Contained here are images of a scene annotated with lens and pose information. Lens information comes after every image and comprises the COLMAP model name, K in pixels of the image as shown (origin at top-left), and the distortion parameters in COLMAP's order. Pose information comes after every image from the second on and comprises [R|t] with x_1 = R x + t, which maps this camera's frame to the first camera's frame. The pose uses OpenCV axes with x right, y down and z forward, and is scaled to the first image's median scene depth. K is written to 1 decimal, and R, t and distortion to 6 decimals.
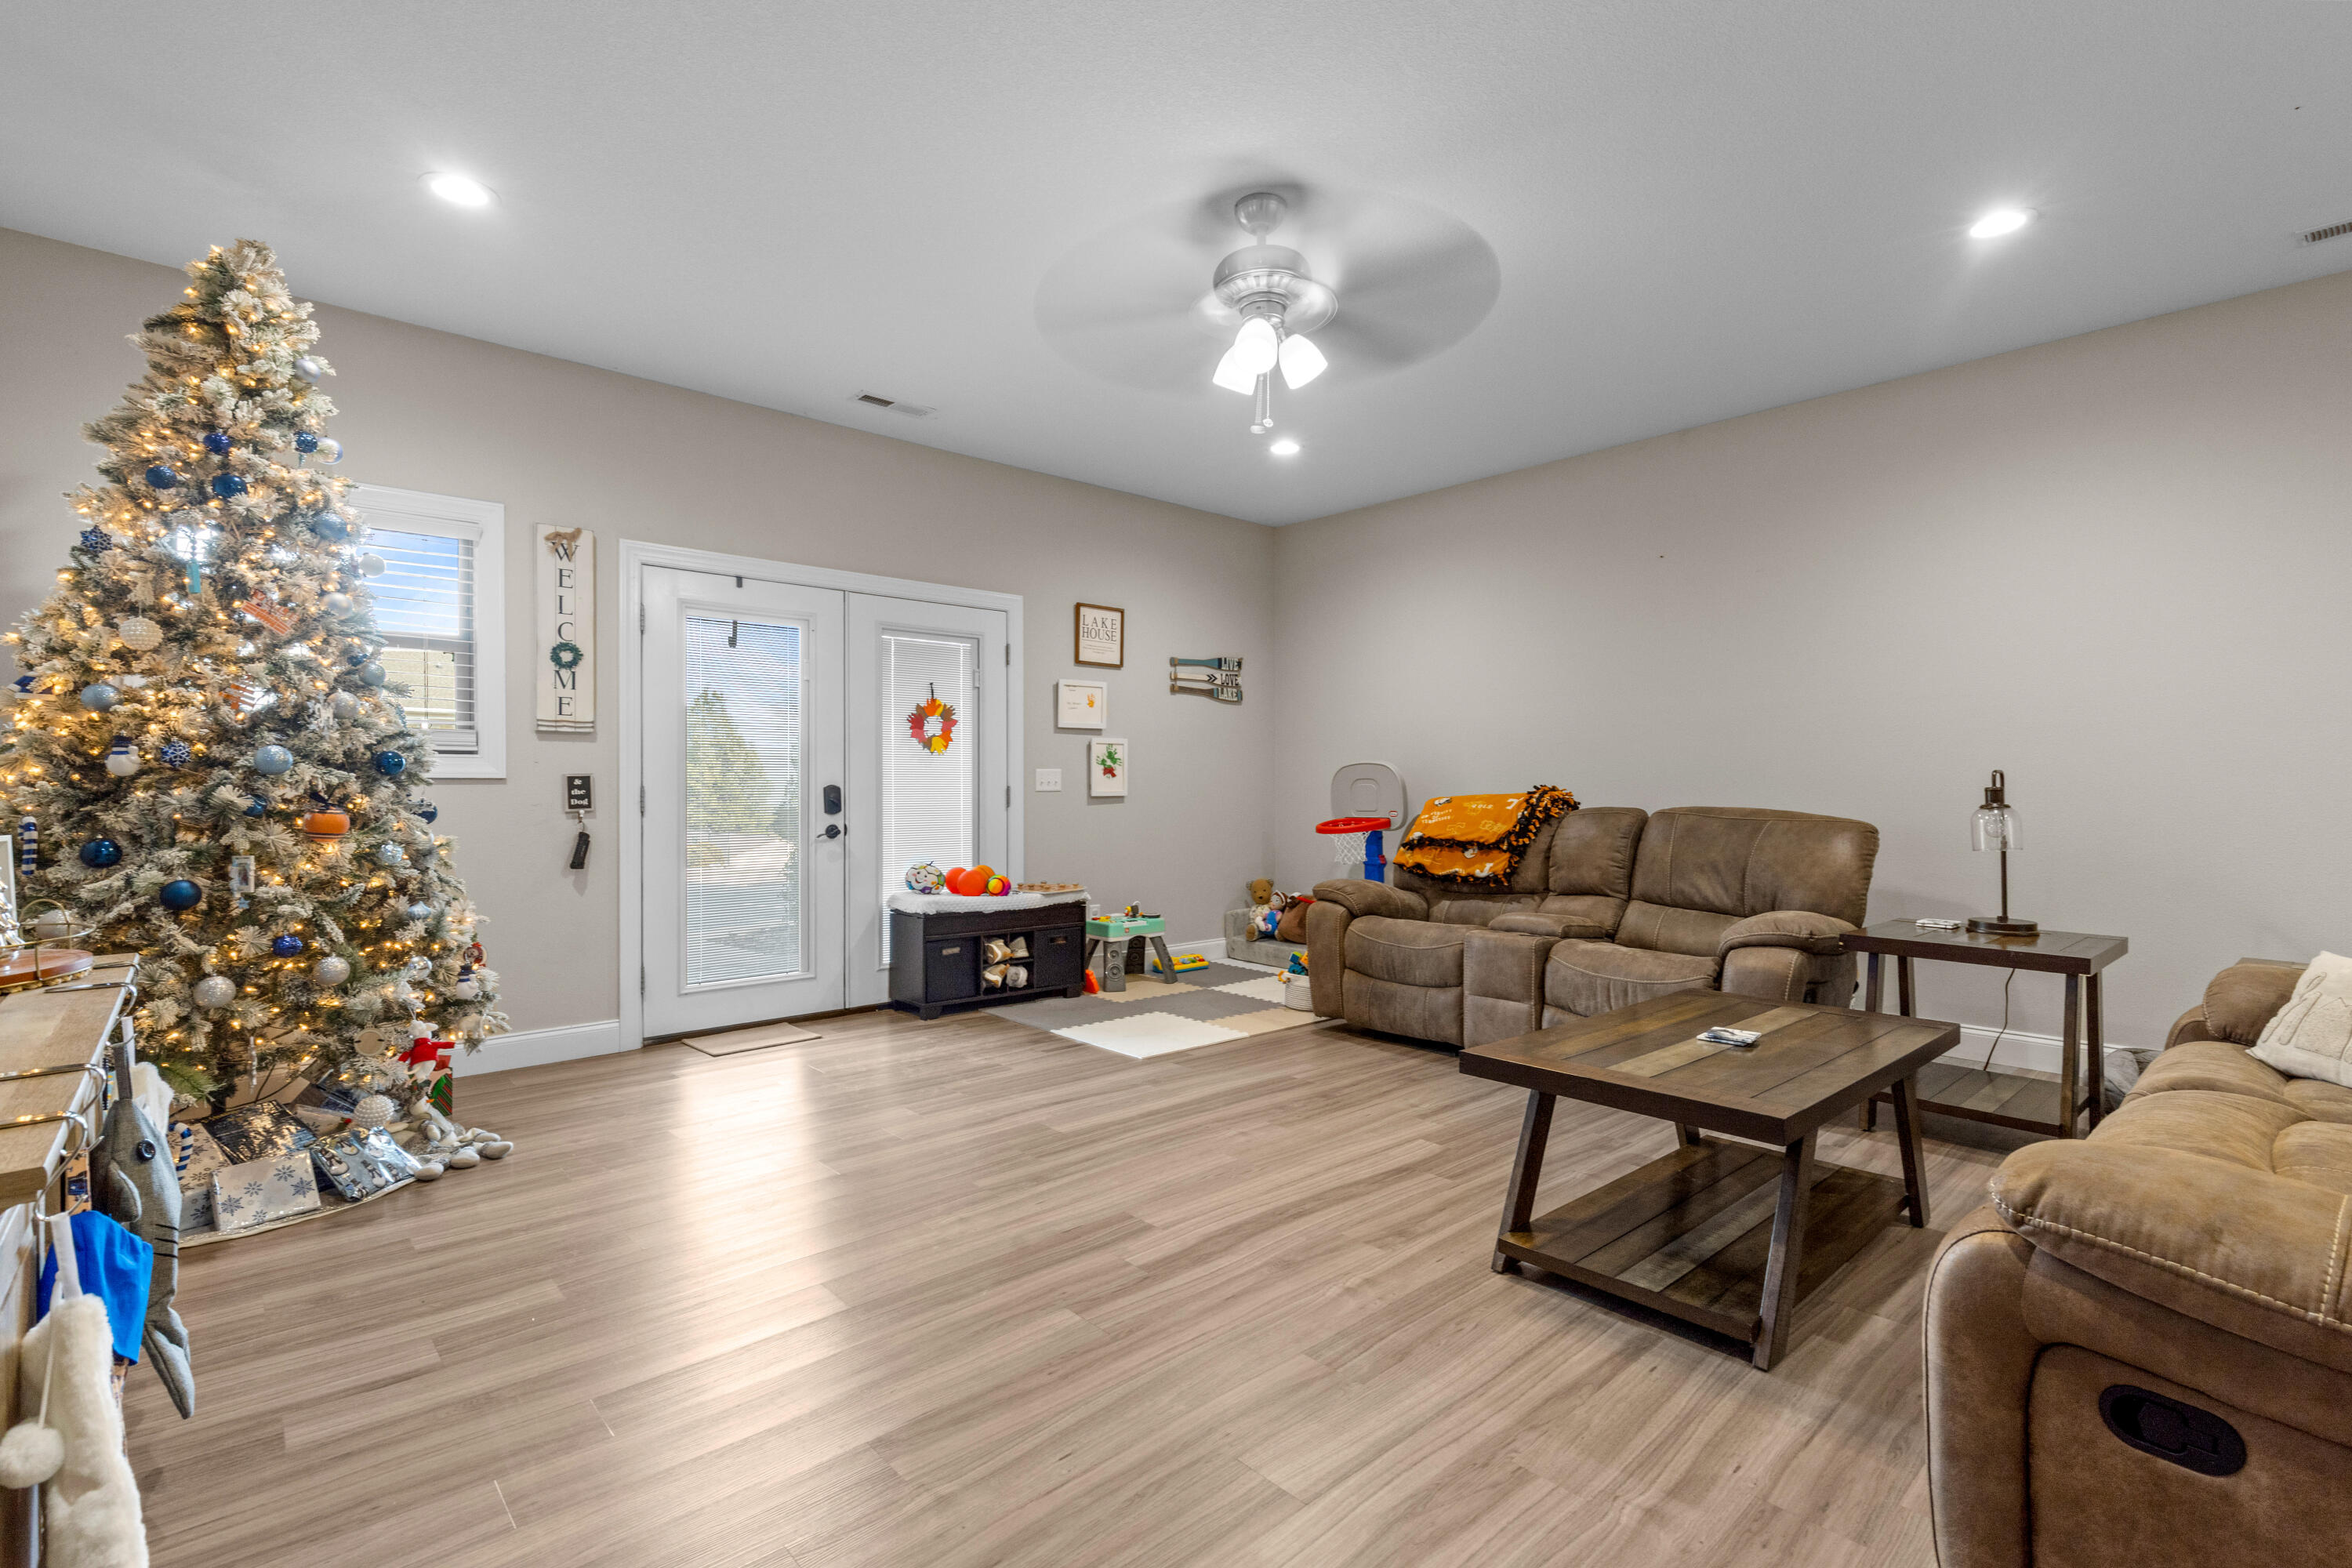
lens RADIAL K [[1080.0, 0, 1166.6], [0, 1080.0, 794.3], [0, 0, 1]] dist [0.011732, -0.000096]
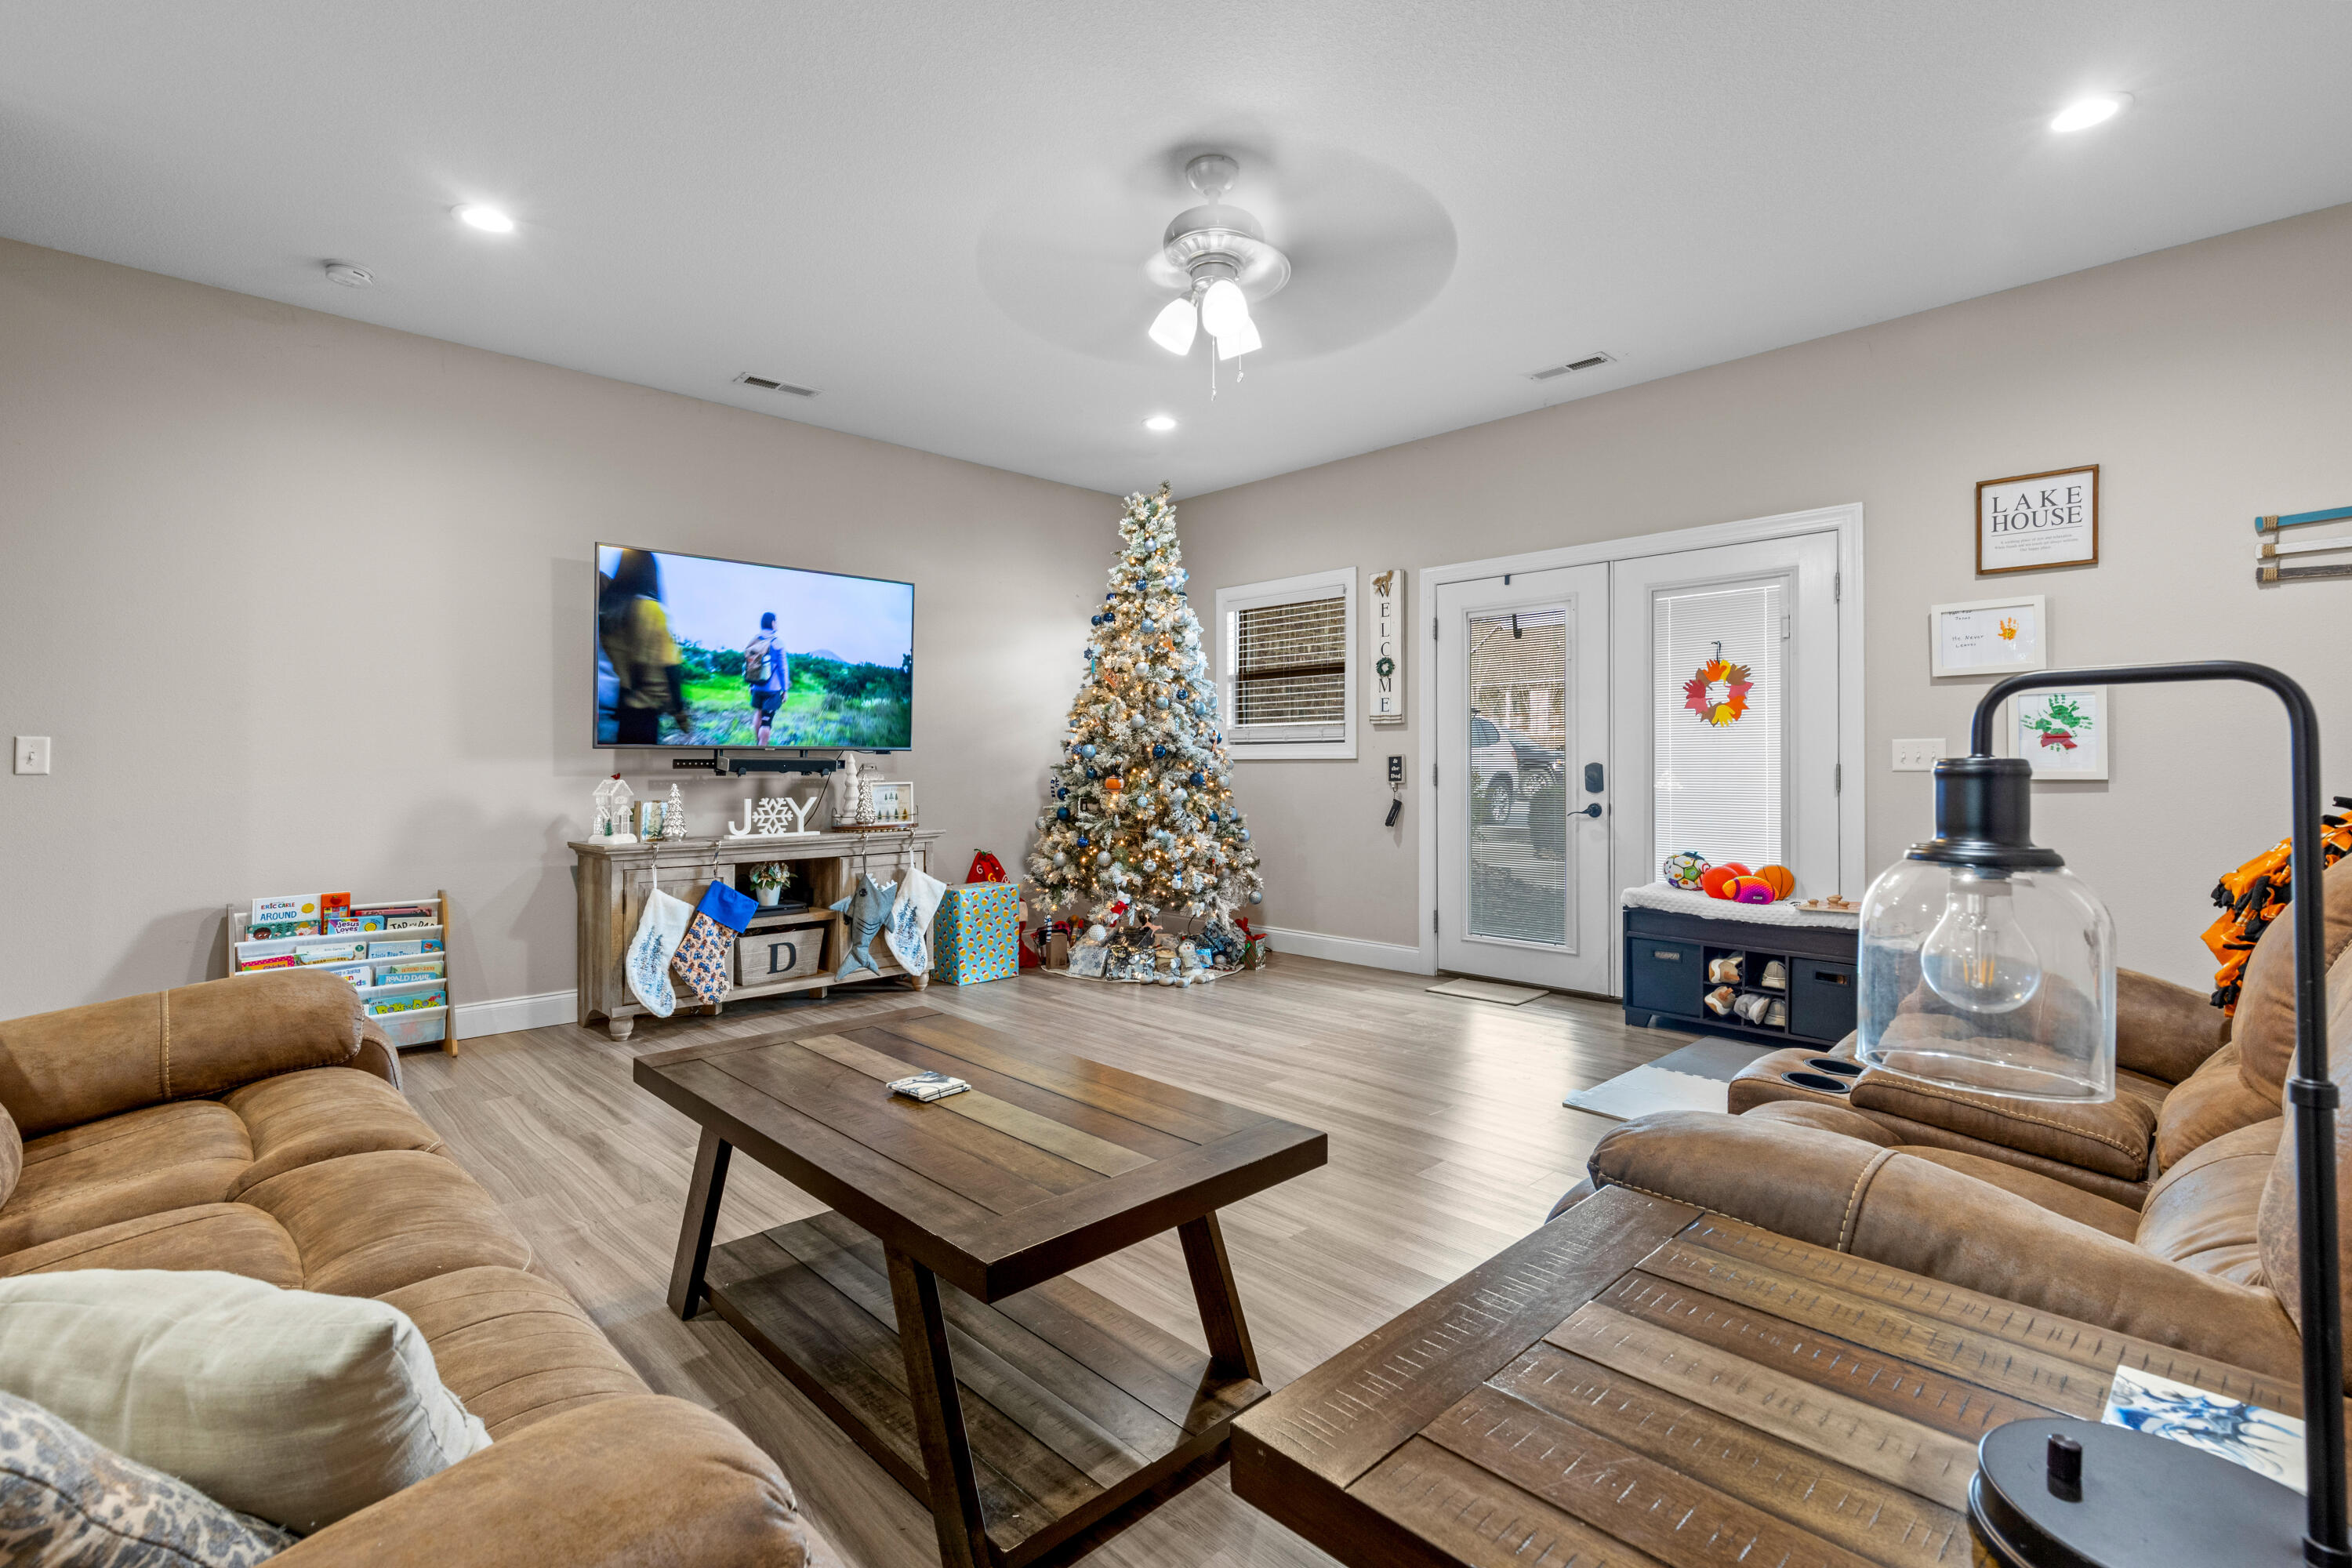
lens RADIAL K [[1080.0, 0, 1166.8], [0, 1080.0, 761.7], [0, 0, 1]] dist [0.011732, -0.000096]
pose [[0.037445, -0.003059, -0.999294, 0.653440], [-0.007746, 0.999964, -0.003351, -0.003257], [0.999269, 0.007866, 0.037420, 0.574238]]
